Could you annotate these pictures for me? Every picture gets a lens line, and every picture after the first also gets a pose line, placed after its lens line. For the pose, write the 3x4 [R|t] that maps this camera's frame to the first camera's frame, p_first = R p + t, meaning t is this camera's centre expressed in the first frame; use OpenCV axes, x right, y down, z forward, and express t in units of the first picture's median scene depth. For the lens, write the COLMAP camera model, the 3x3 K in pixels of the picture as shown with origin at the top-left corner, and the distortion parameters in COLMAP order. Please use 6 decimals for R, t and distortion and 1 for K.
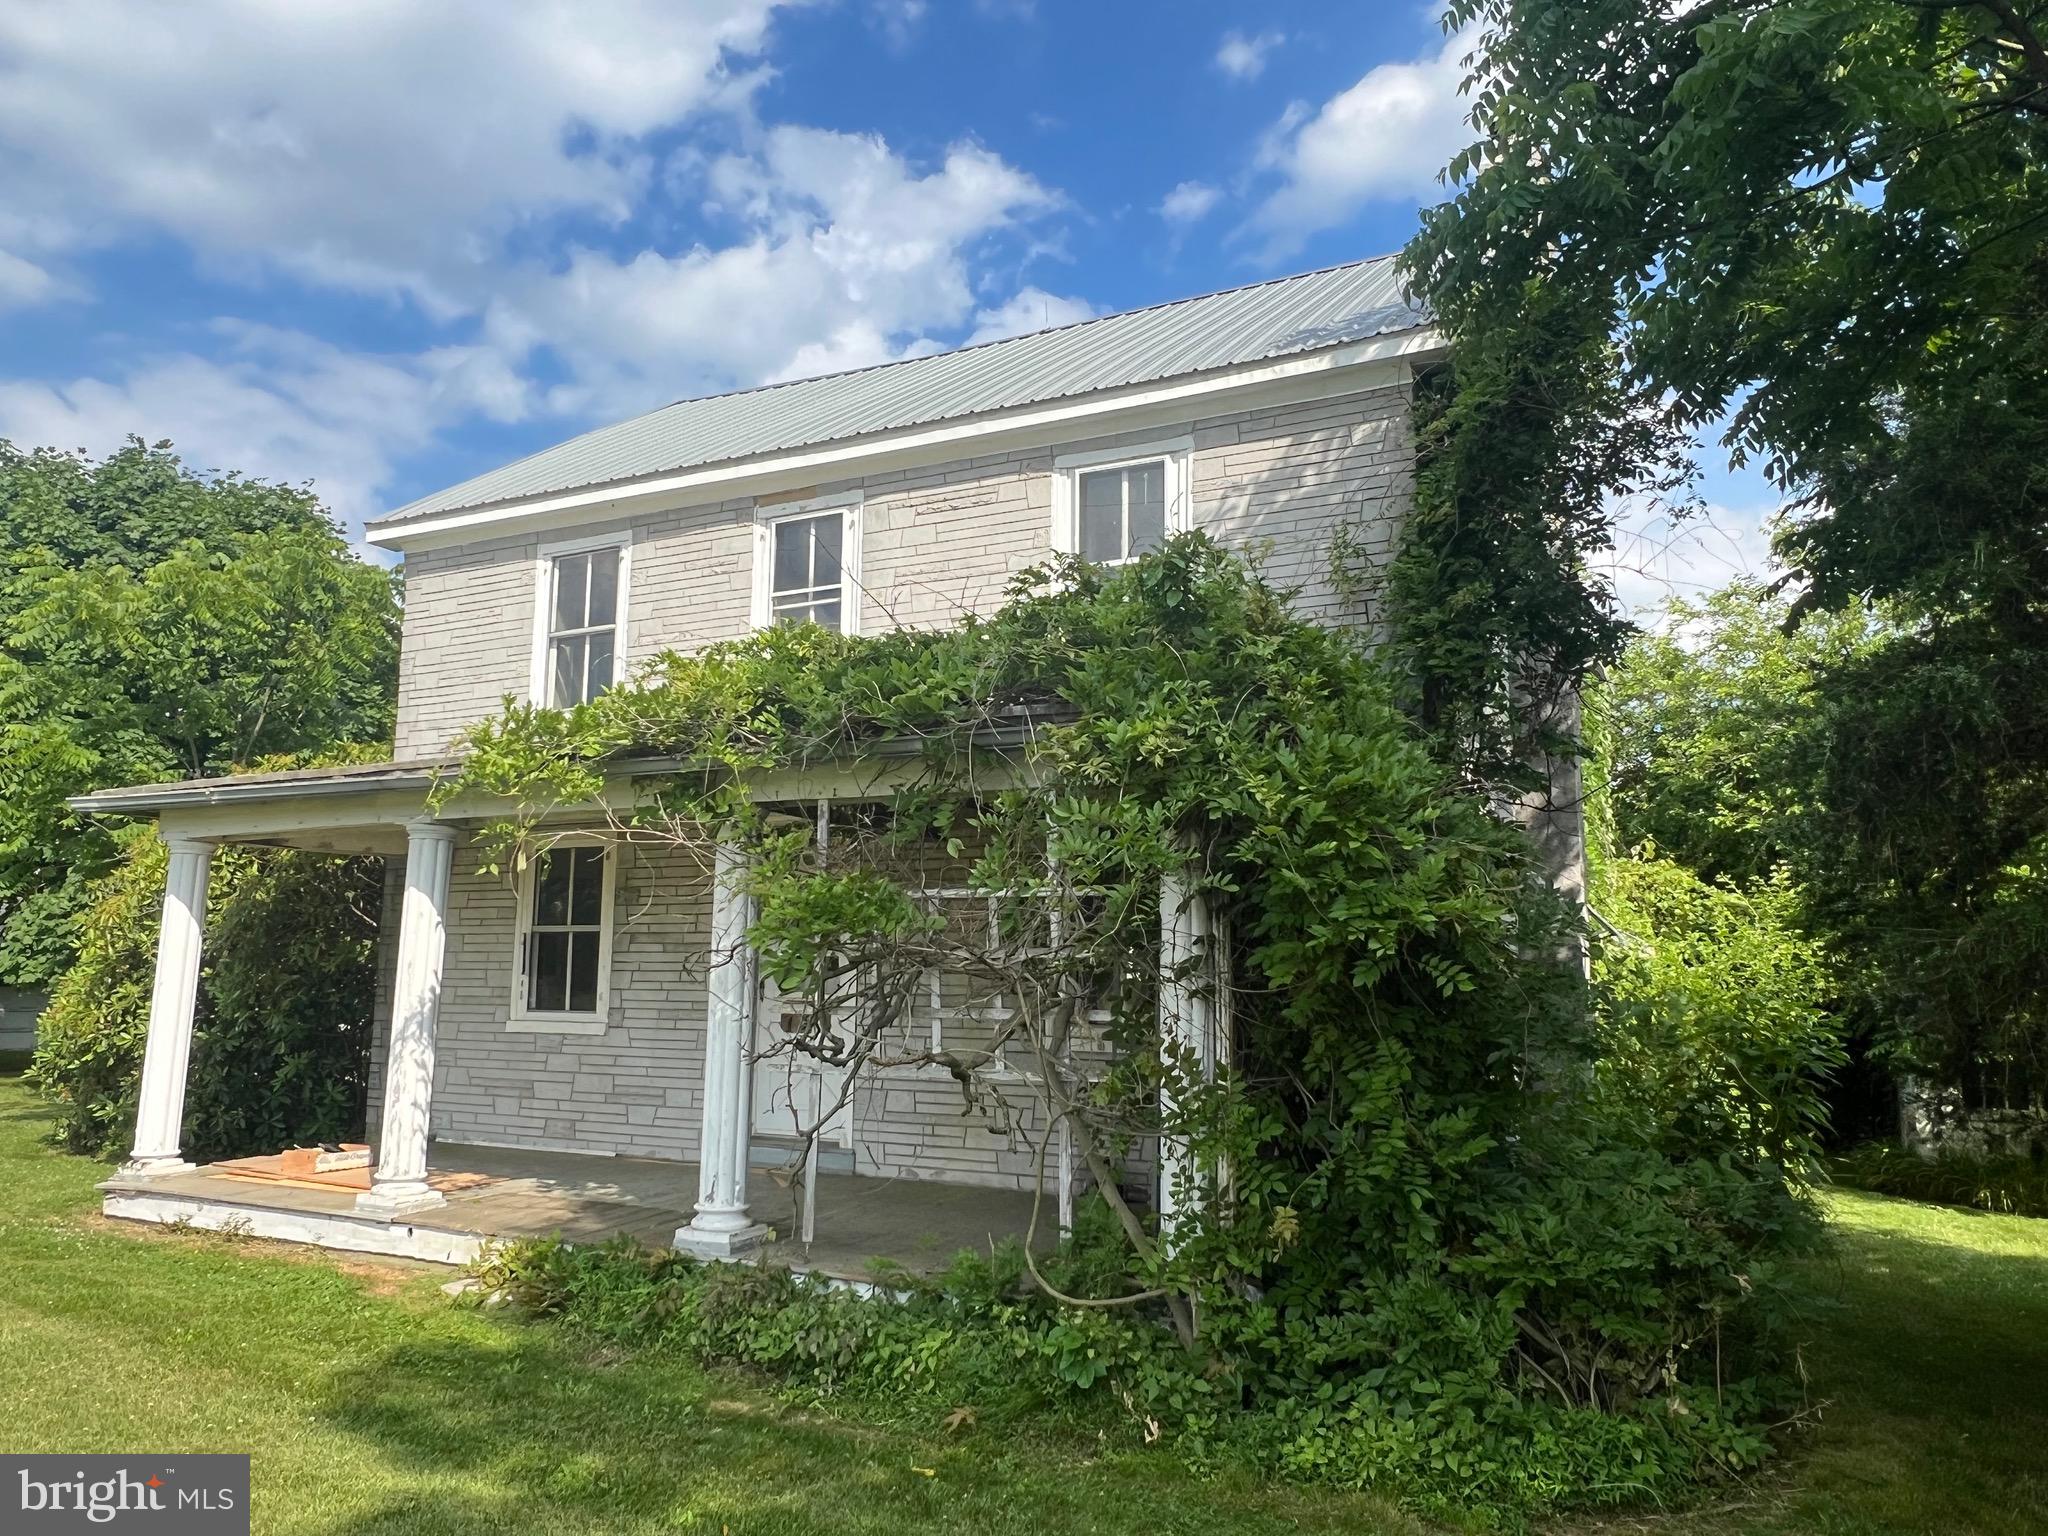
lens RADIAL K [[1415.3, 0, 1024.6], [0, 1415.3, 765.0], [0, 0, 1]] dist [0.003111, -0.001149]
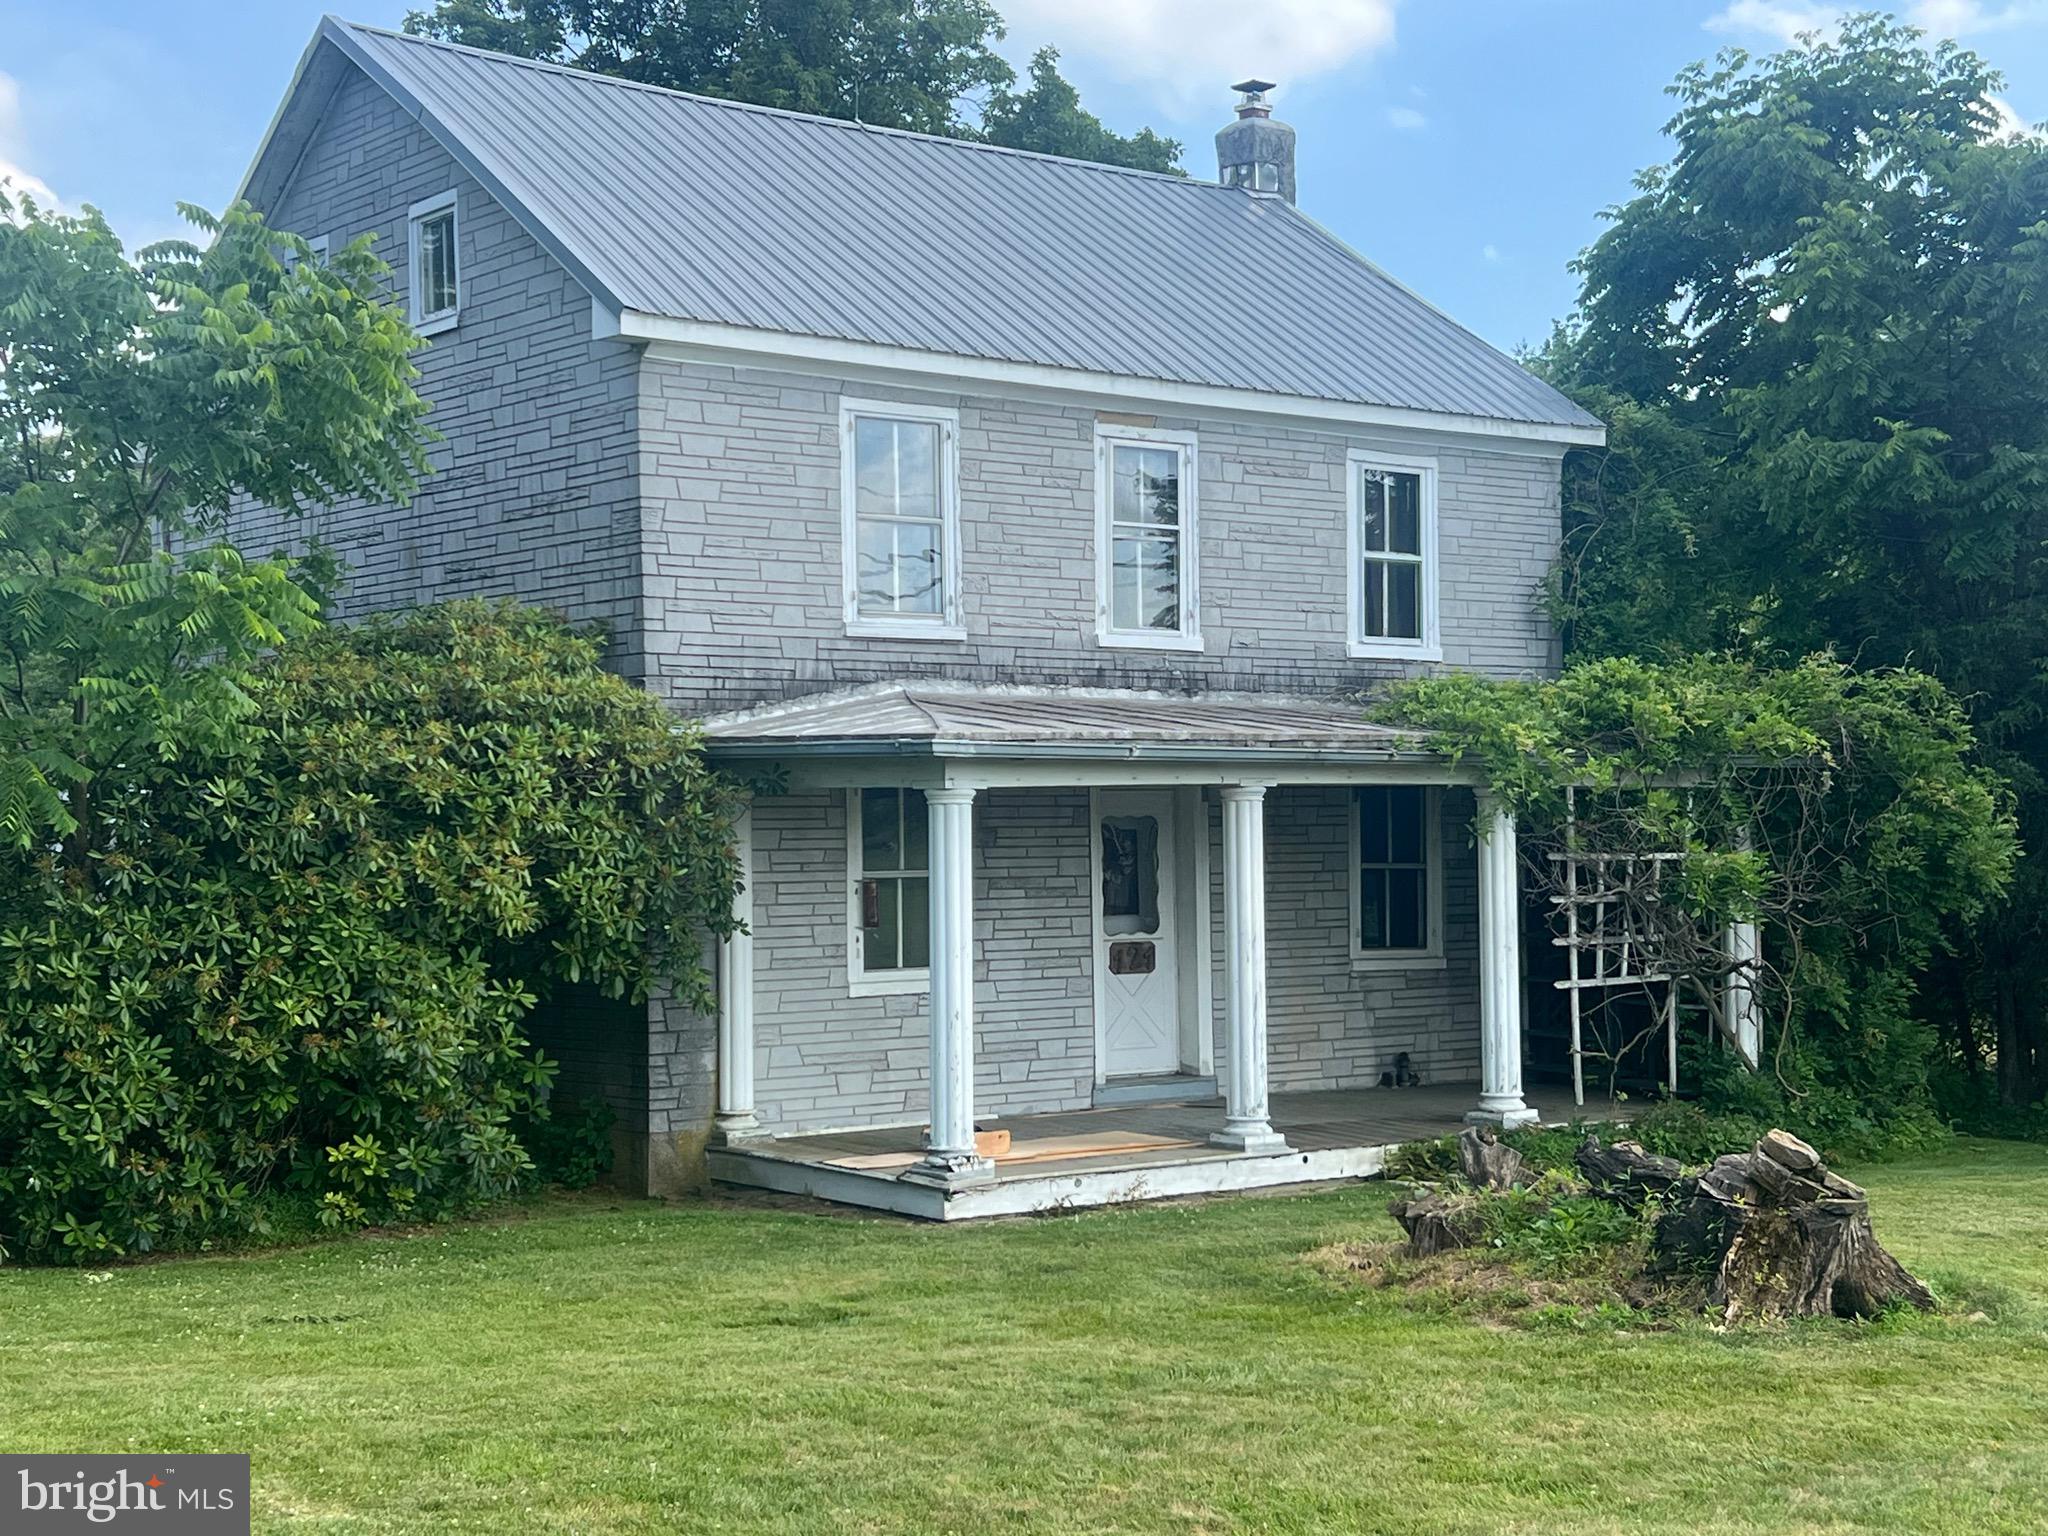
lens RADIAL K [[2998.9, 0, 1023.7], [0, 2998.9, 770.9], [0, 0, 1]] dist [0.207923, 0.000000]
pose [[0.414638, 0.004851, 0.909973, -2.028309], [-0.122097, 0.991240, 0.050350, -0.048770], [-0.901758, -0.131982, 0.411599, 0.200736]]
